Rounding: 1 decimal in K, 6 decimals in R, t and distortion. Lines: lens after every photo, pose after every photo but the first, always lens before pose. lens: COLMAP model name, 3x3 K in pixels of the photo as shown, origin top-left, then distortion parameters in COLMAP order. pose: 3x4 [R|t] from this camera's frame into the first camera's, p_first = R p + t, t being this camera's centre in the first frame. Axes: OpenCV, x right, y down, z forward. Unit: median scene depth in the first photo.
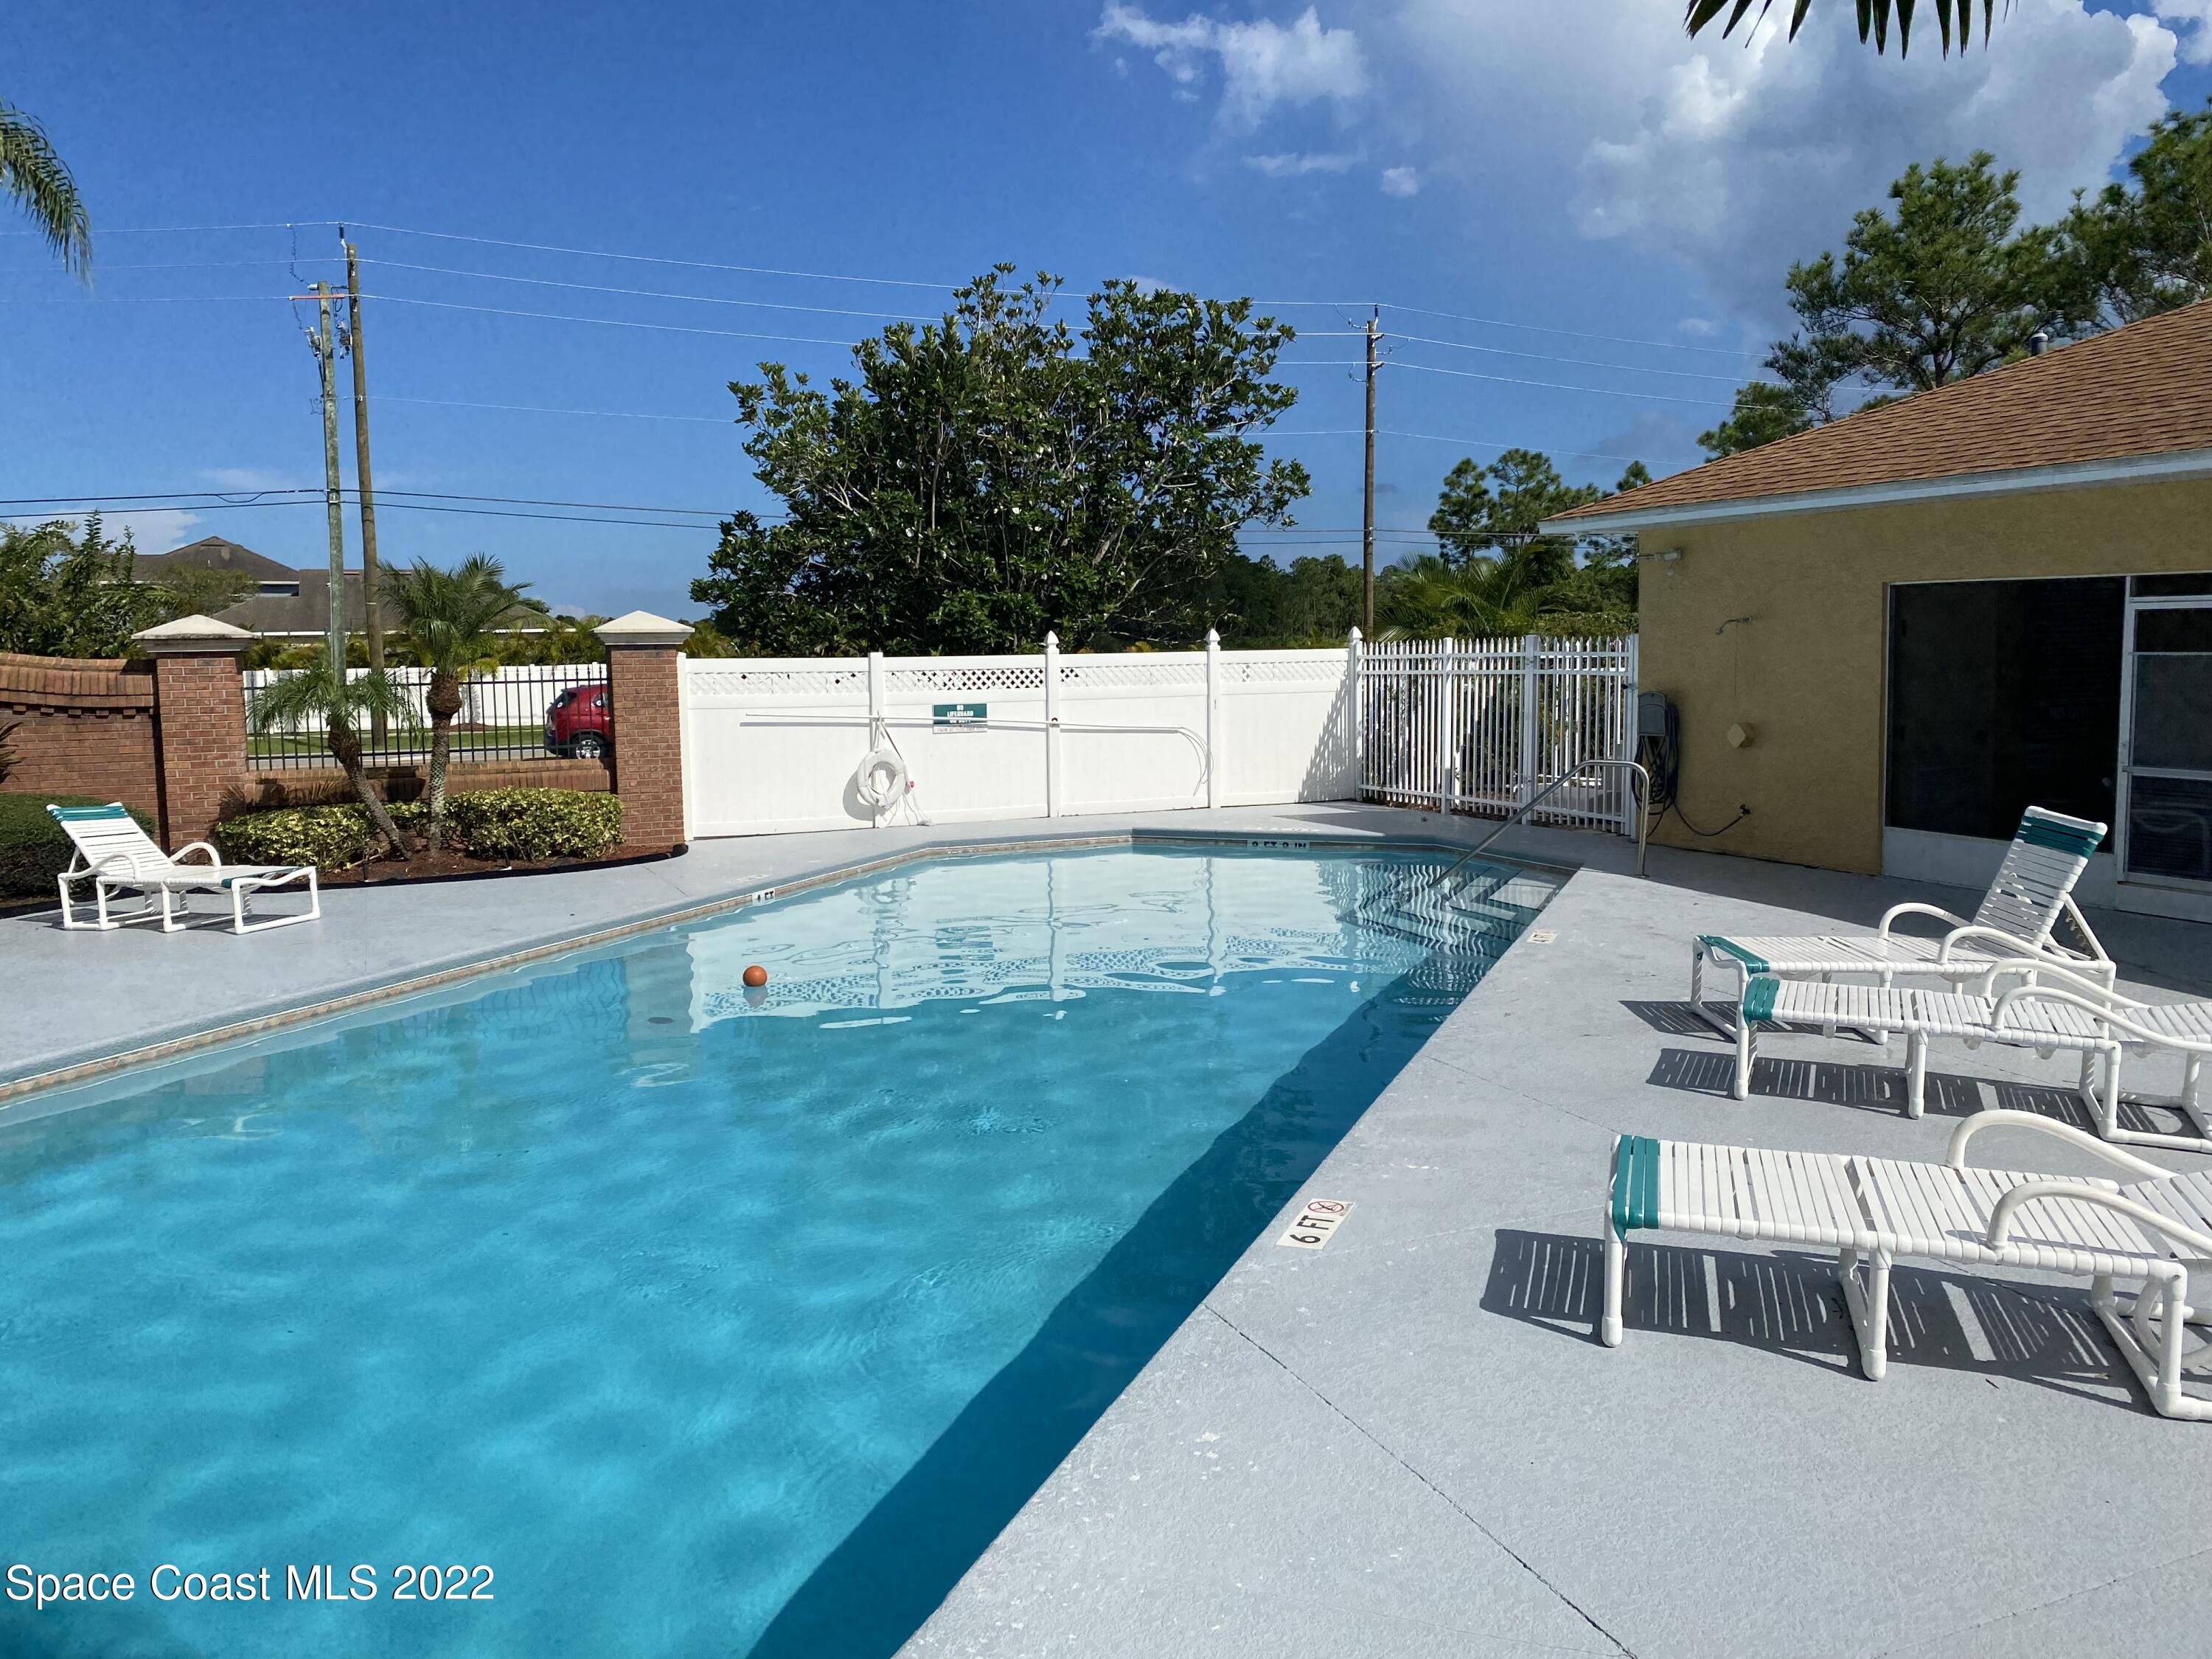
lens RADIAL K [[1698.9, 0, 1105.1], [0, 1698.9, 867.9], [0, 0, 1]] dist [-0.007047, -0.004658]
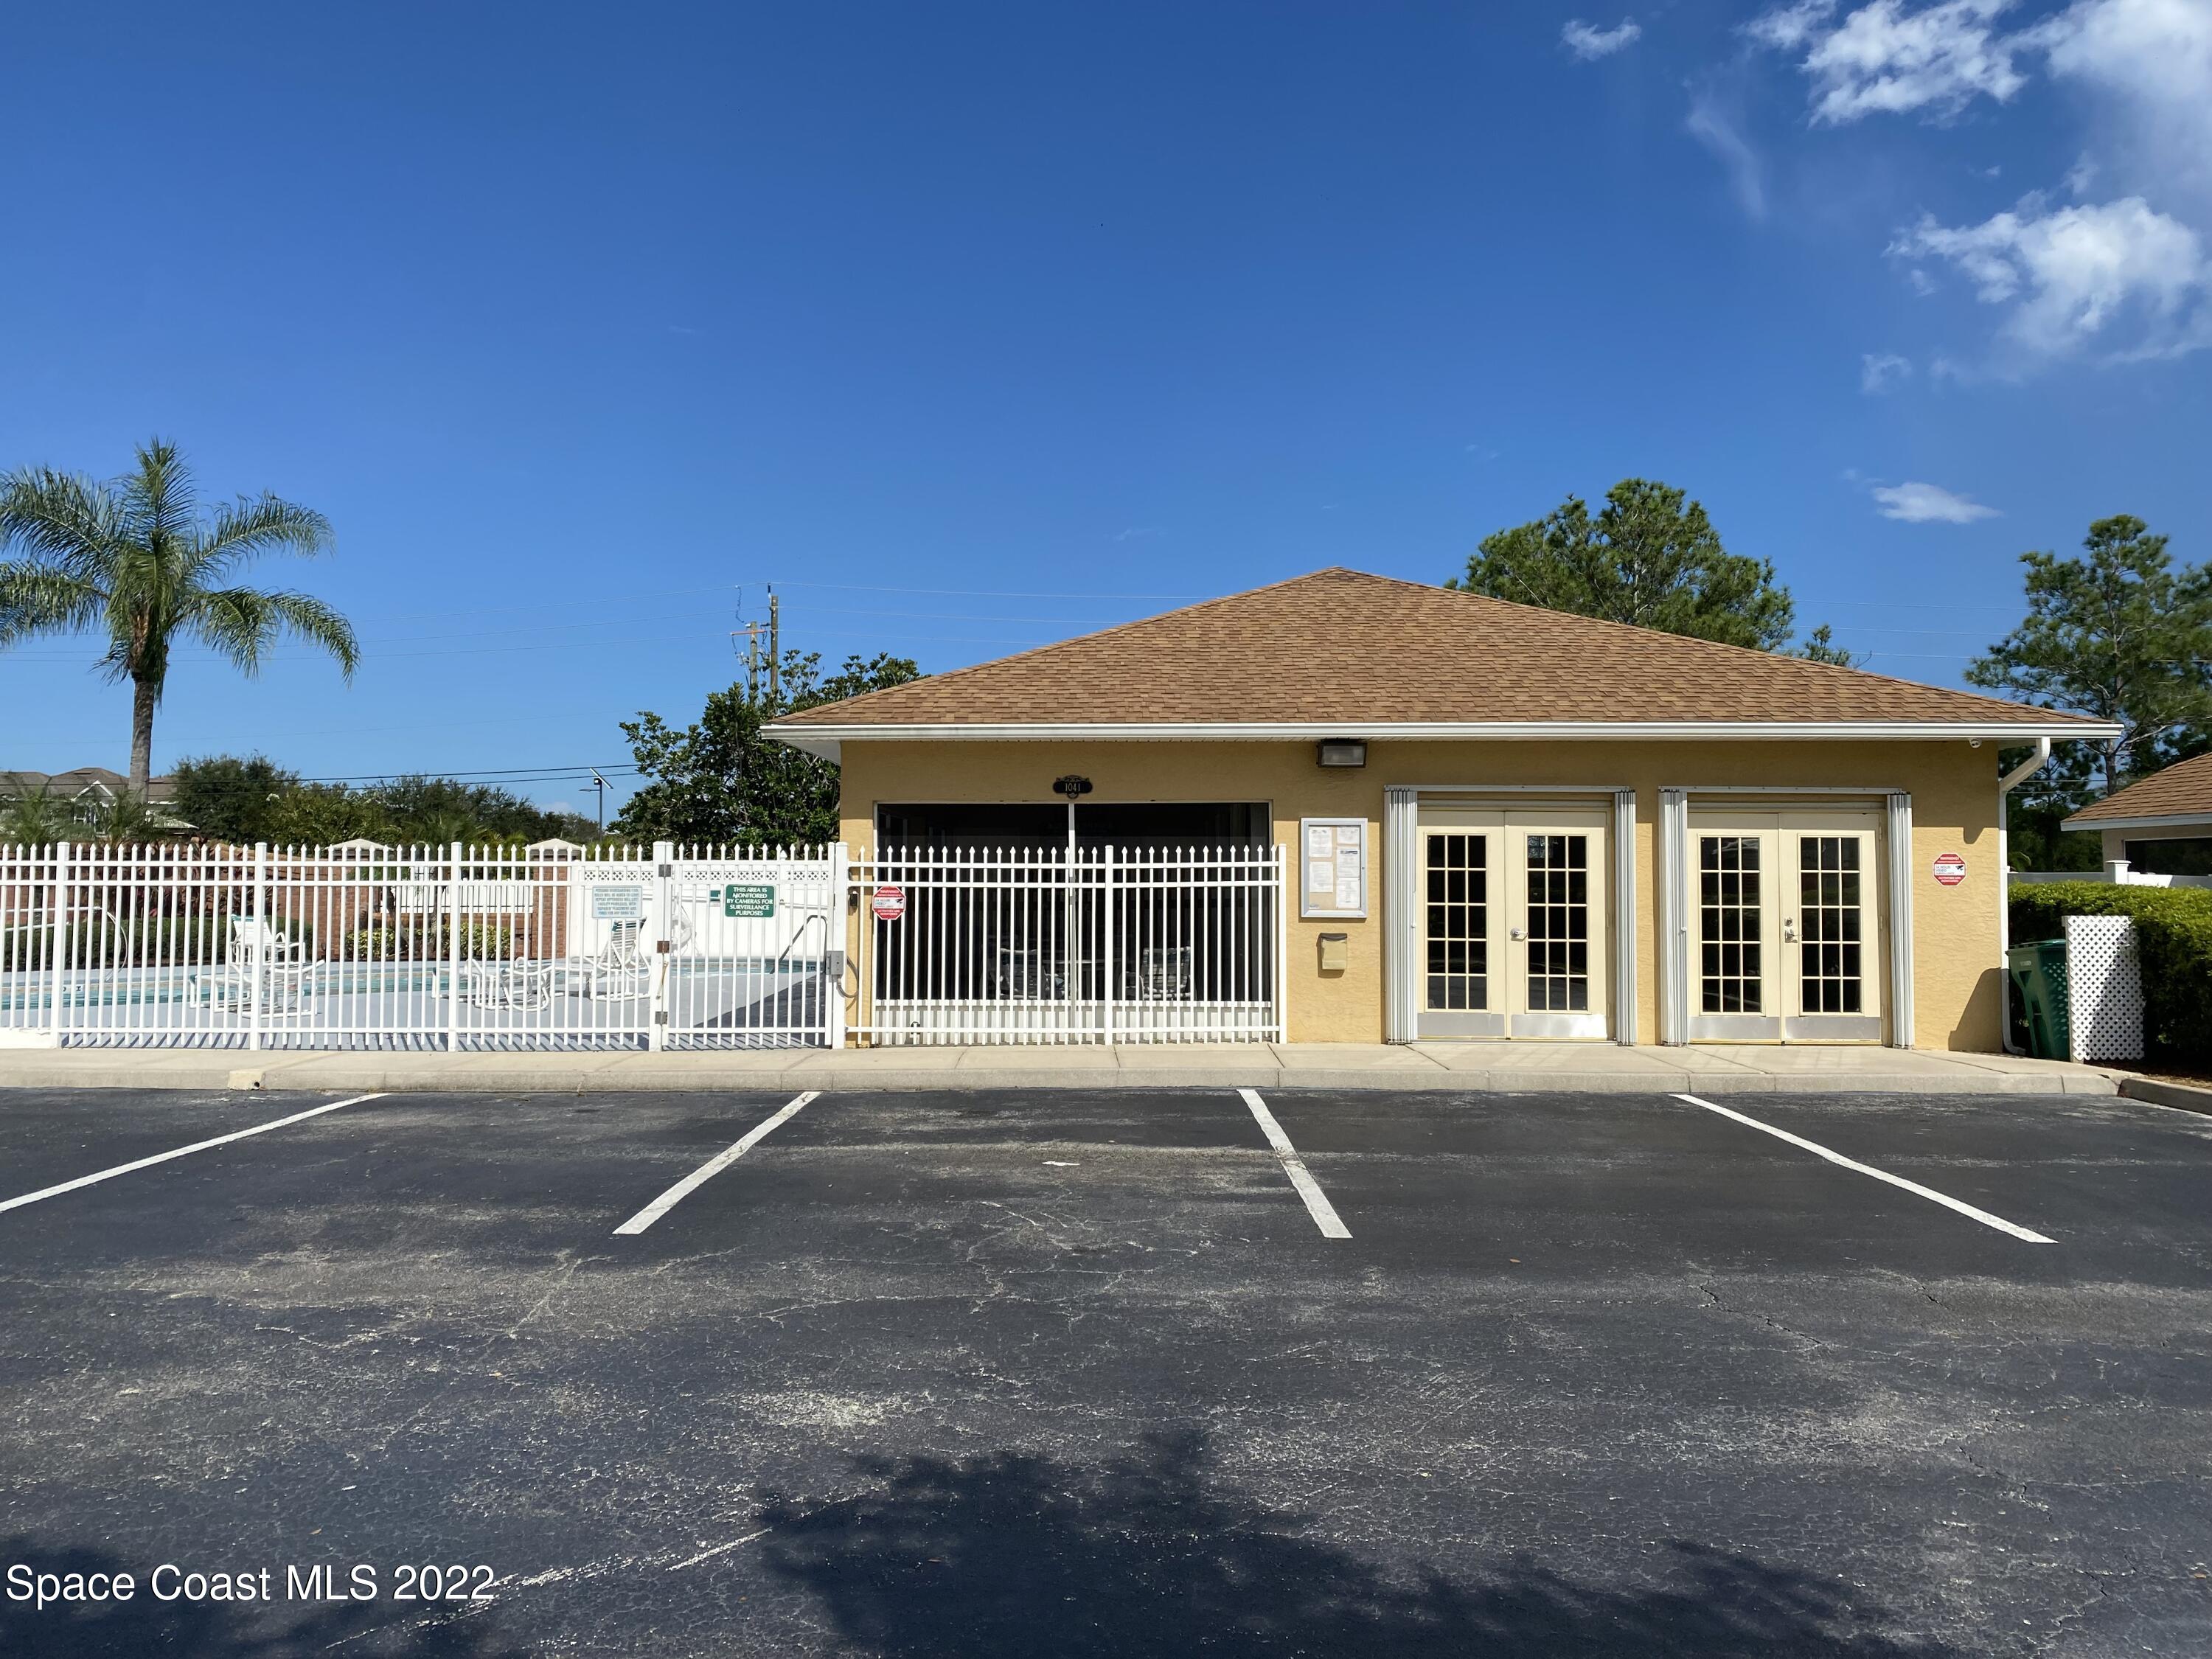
lens RADIAL K [[1700.7, 0, 1103.7], [0, 1700.7, 817.1], [0, 0, 1]] dist [0.061146, -0.093326]
pose [[0.900014, 0.009780, -0.435751, 1.250543], [-0.077919, 0.987253, -0.138777, 0.056217], [0.428840, 0.158855, 0.889304, -0.543645]]
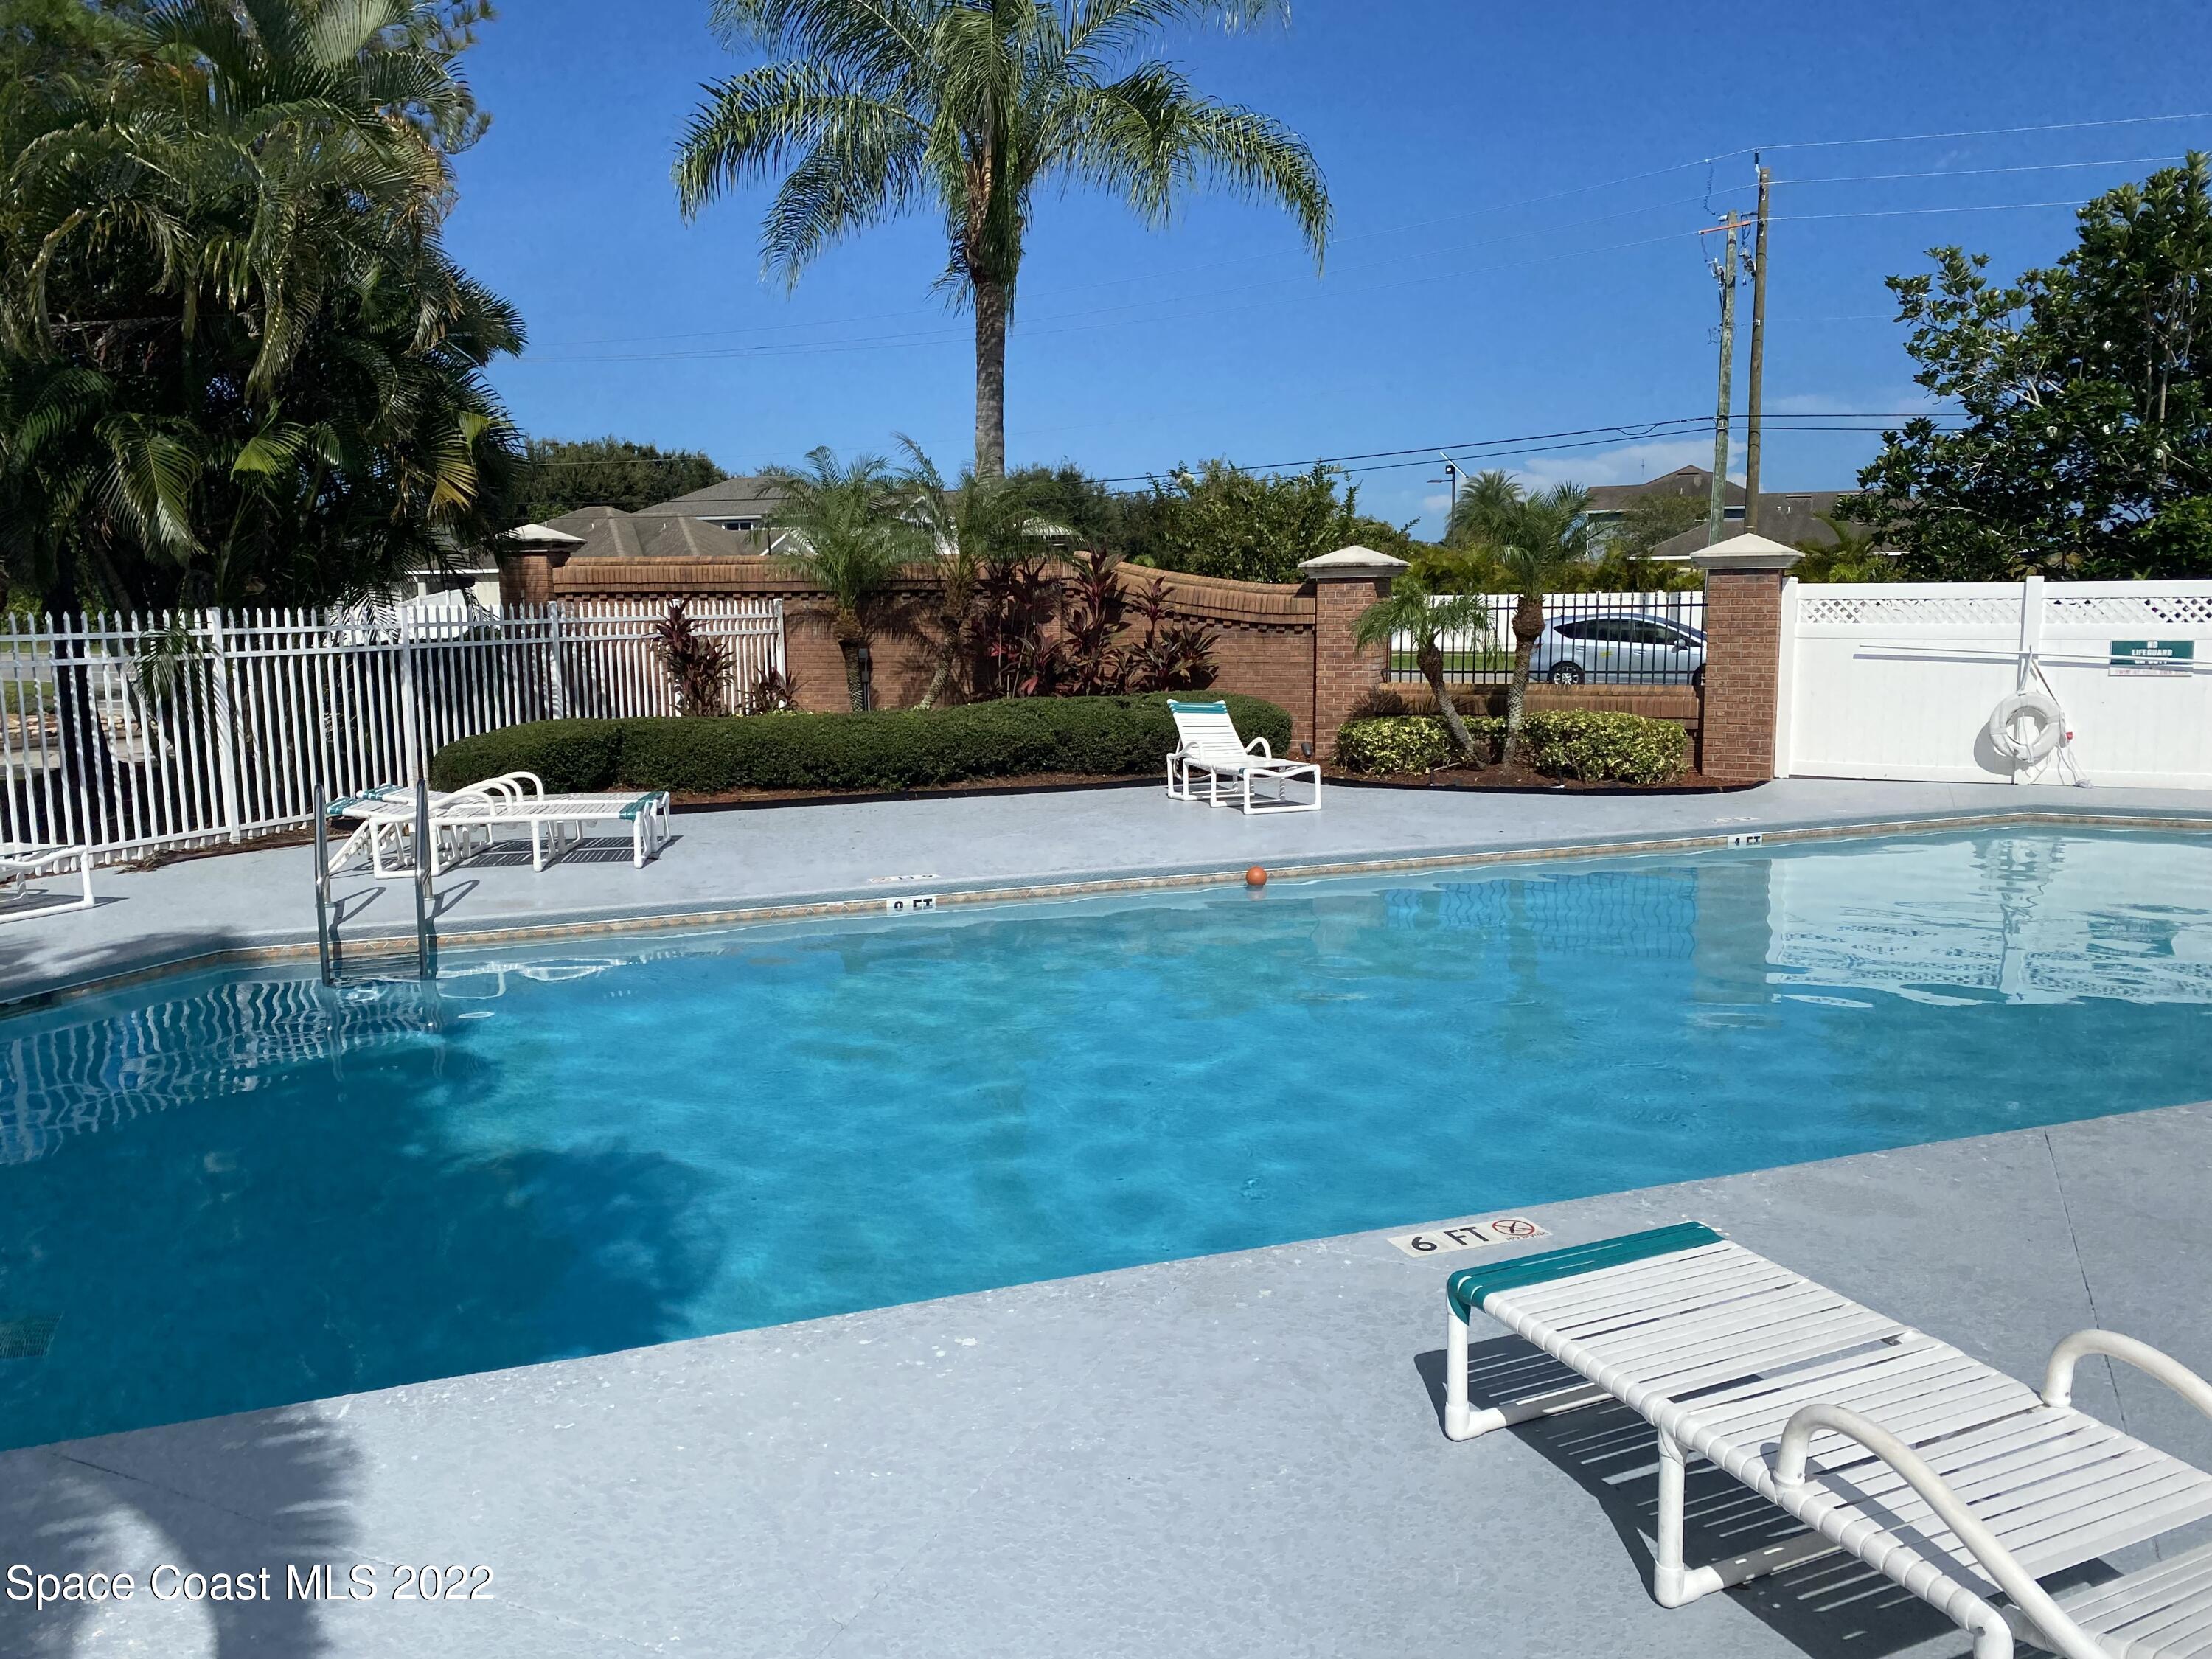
lens RADIAL K [[1700.7, 0, 1103.7], [0, 1700.7, 817.1], [0, 0, 1]] dist [0.061146, -0.093326]
pose [[0.630524, 0.107263, -0.768723, 0.273938], [-0.095417, 0.993605, 0.060378, -0.017377], [0.770283, 0.035280, 0.636726, 0.117418]]
